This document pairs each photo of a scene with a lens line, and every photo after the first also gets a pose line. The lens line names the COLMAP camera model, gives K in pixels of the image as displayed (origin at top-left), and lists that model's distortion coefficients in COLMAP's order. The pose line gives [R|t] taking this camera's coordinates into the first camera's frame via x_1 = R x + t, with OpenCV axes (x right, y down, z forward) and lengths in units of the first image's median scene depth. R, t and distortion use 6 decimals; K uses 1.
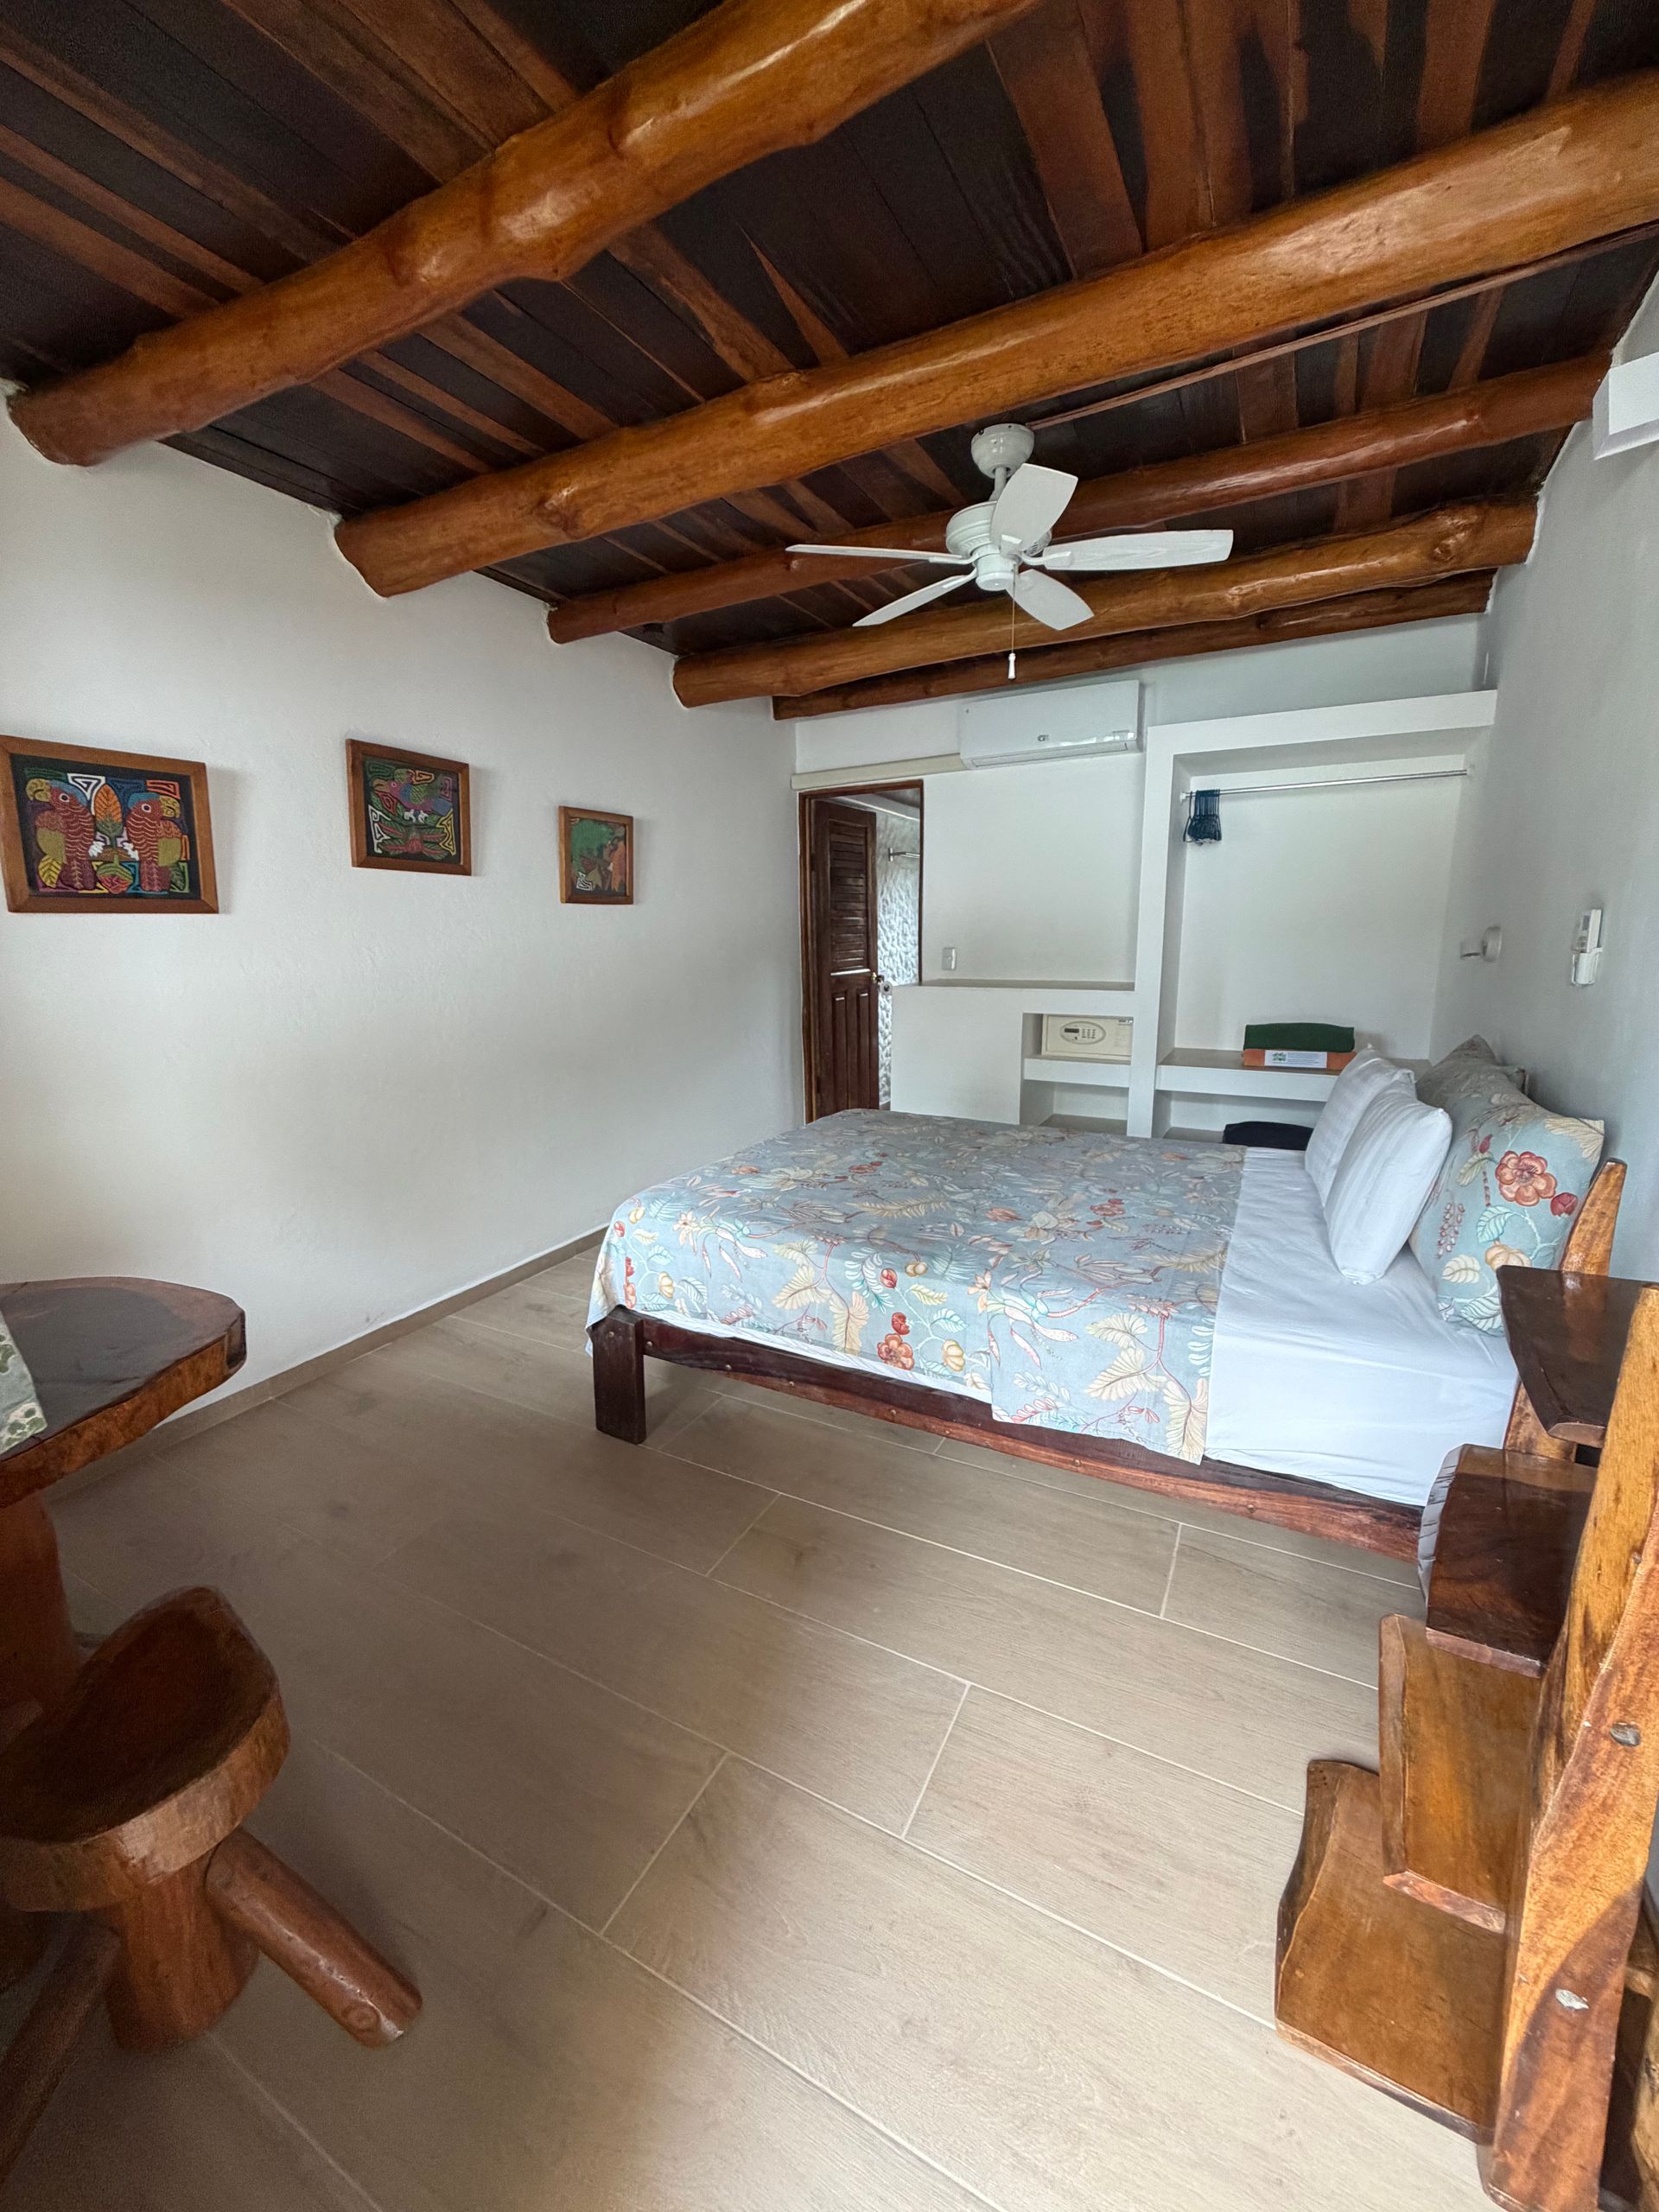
lens RADIAL K [[879.2, 0, 832.9], [0, 879.2, 1106.5], [0, 0, 1]] dist [-0.003900, 0.001015]
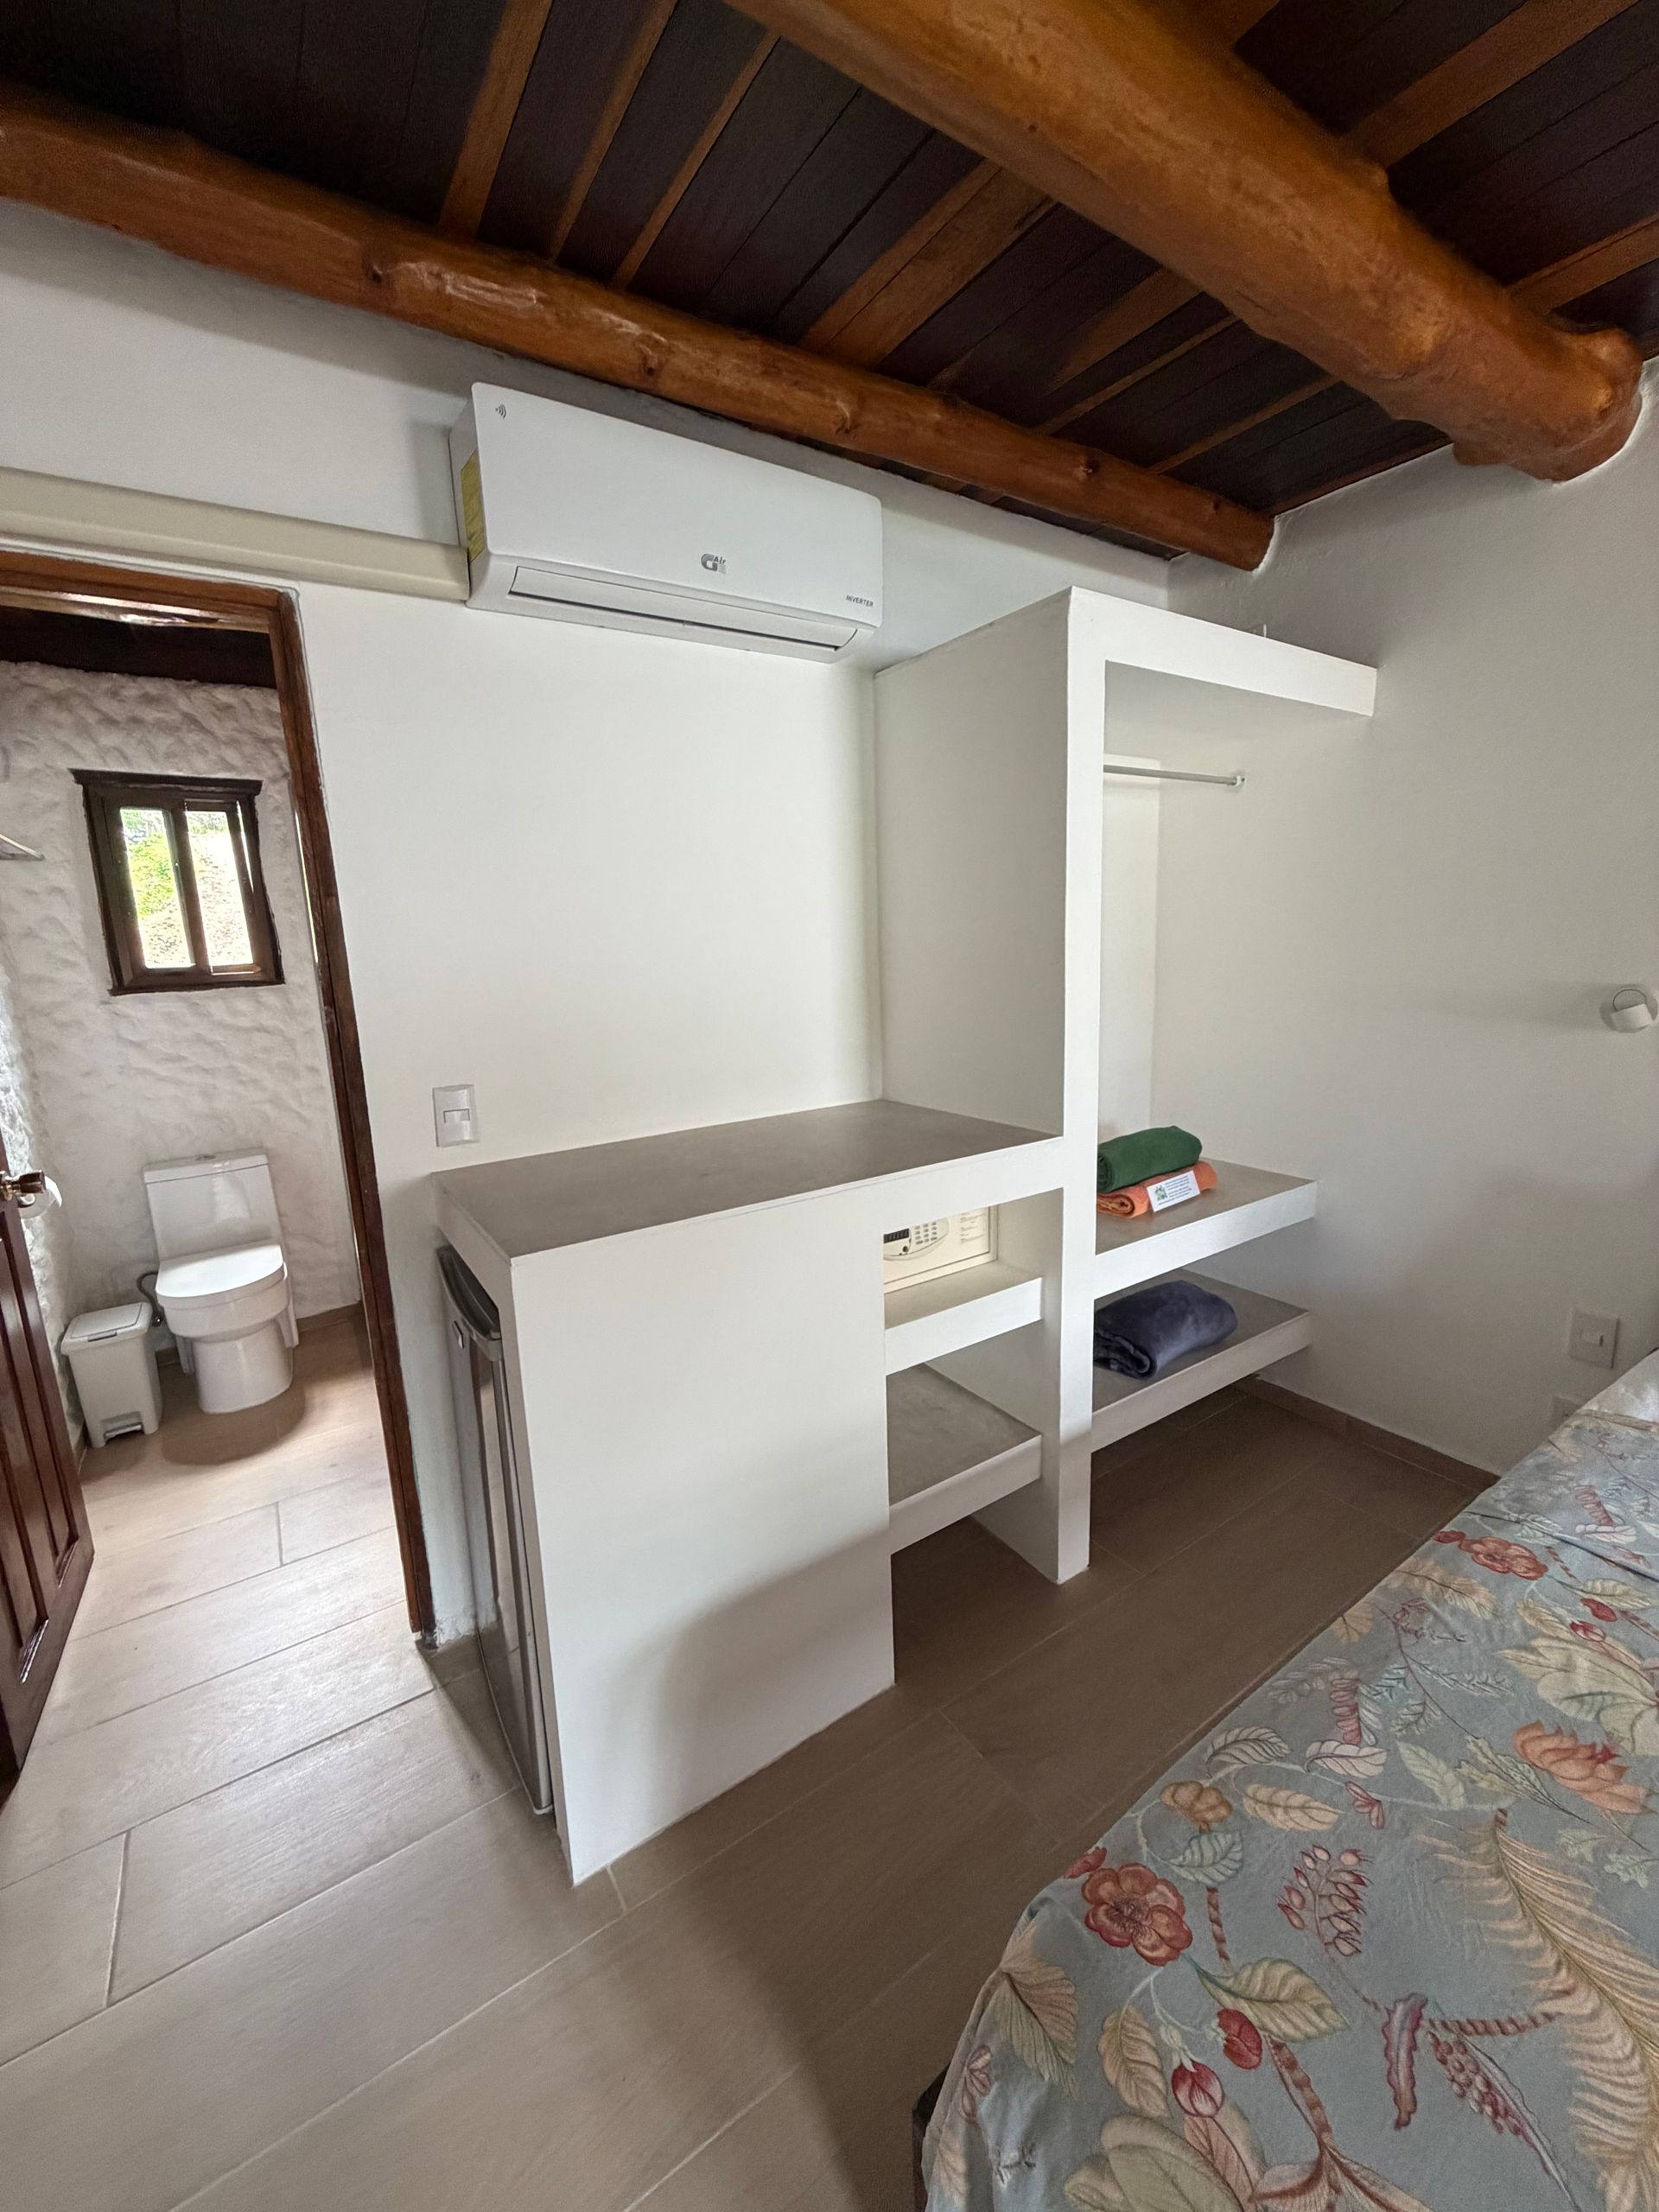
lens RADIAL K [[879.2, 0, 825.5], [0, 879.2, 1104.5], [0, 0, 1]] dist [-0.003900, 0.001015]
pose [[0.477654, -0.168685, 0.862202, -0.241541], [0.206996, 0.975374, 0.076152, -0.364039], [-0.853815, 0.142098, 0.500808, 1.473568]]
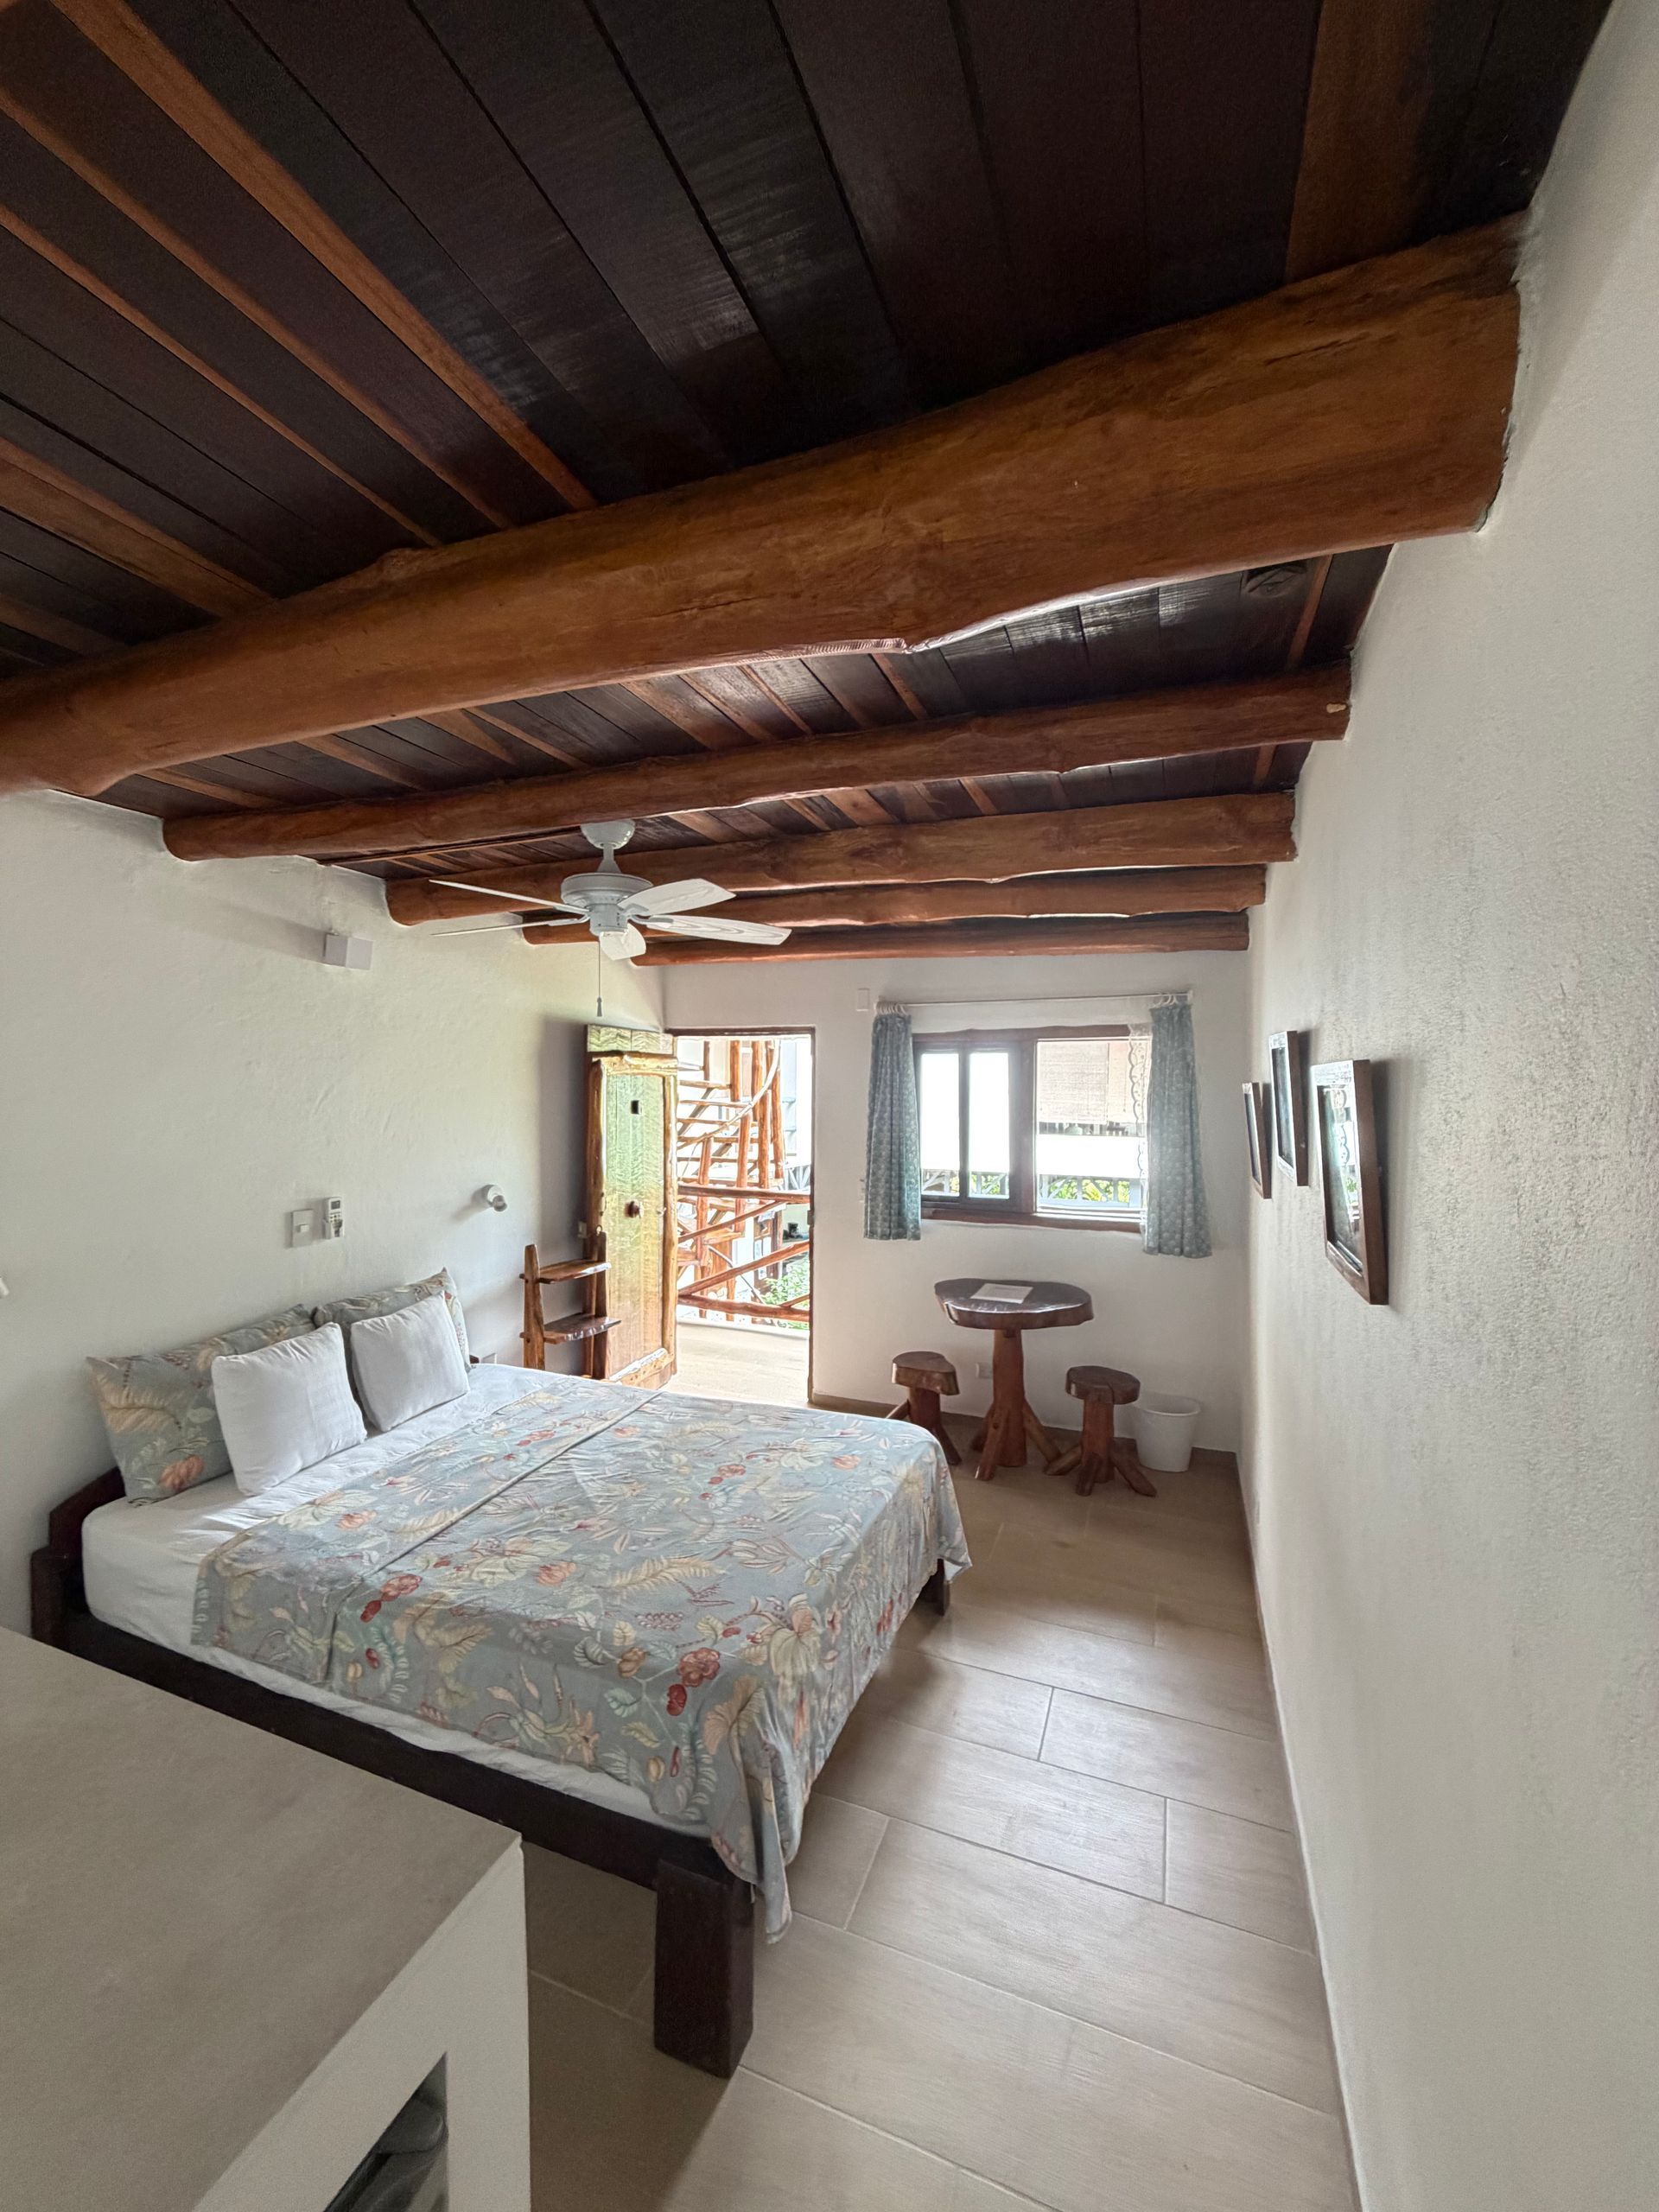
lens RADIAL K [[879.2, 0, 830.2], [0, 879.2, 1099.3], [0, 0, 1]] dist [-0.003900, 0.001015]
pose [[-0.993657, 0.012091, -0.111799, 0.033706], [-0.013000, 0.975186, 0.221006, -0.668211], [0.111697, 0.221057, -0.968843, 2.258039]]
